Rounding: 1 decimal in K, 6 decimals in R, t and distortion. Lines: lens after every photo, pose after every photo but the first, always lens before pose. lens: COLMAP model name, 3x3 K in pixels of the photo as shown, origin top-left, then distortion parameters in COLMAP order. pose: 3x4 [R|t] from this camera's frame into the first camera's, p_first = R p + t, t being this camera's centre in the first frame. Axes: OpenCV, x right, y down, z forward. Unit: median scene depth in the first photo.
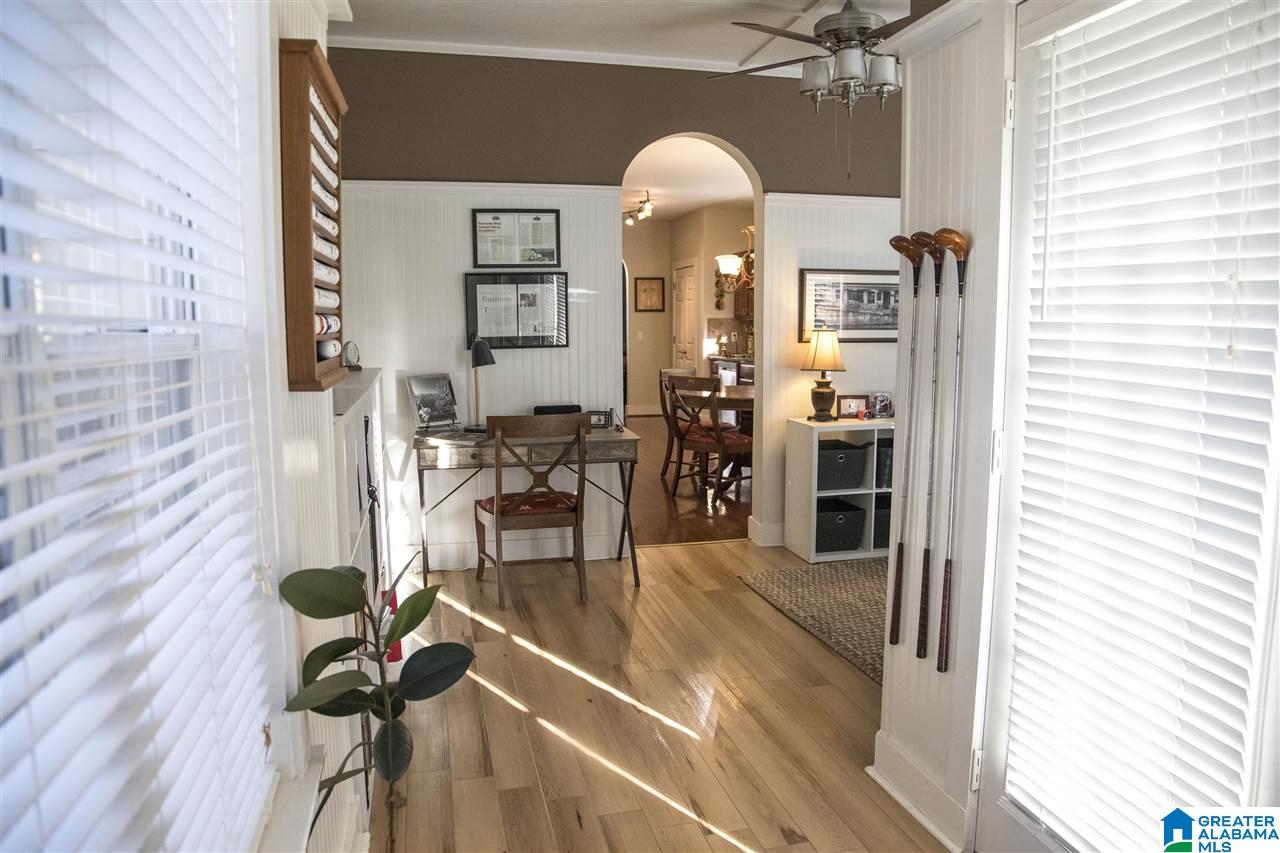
lens RADIAL K [[866.3, 0, 639.8], [0, 866.3, 424.9], [0, 0, 1]] dist [-0.007639, -0.000582]
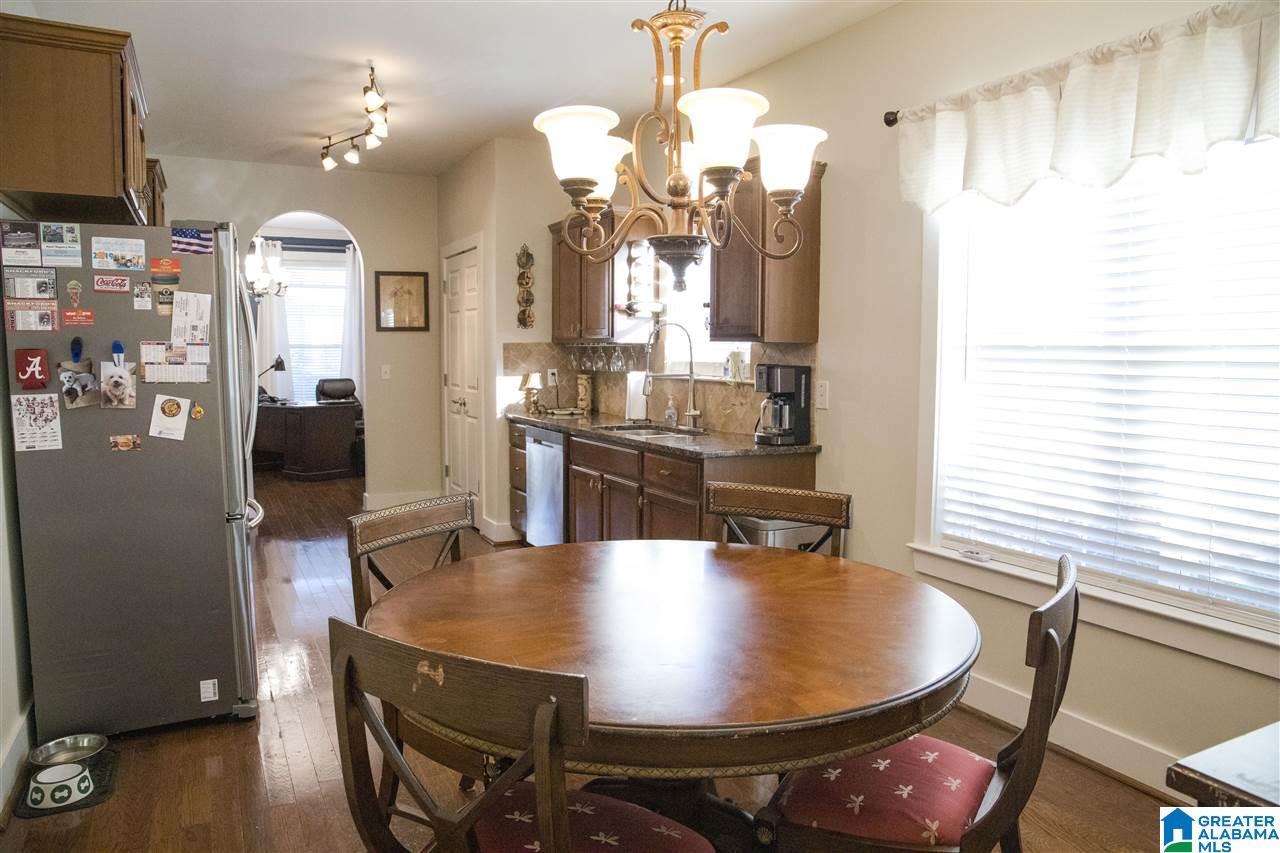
lens RADIAL K [[866.3, 0, 639.3], [0, 866.3, 427.6], [0, 0, 1]] dist [-0.007639, -0.000582]
pose [[0.973790, -0.007805, 0.227316, 0.037052], [0.015146, 0.999418, -0.030565, -0.051531], [-0.226945, 0.033207, 0.973341, 0.451558]]
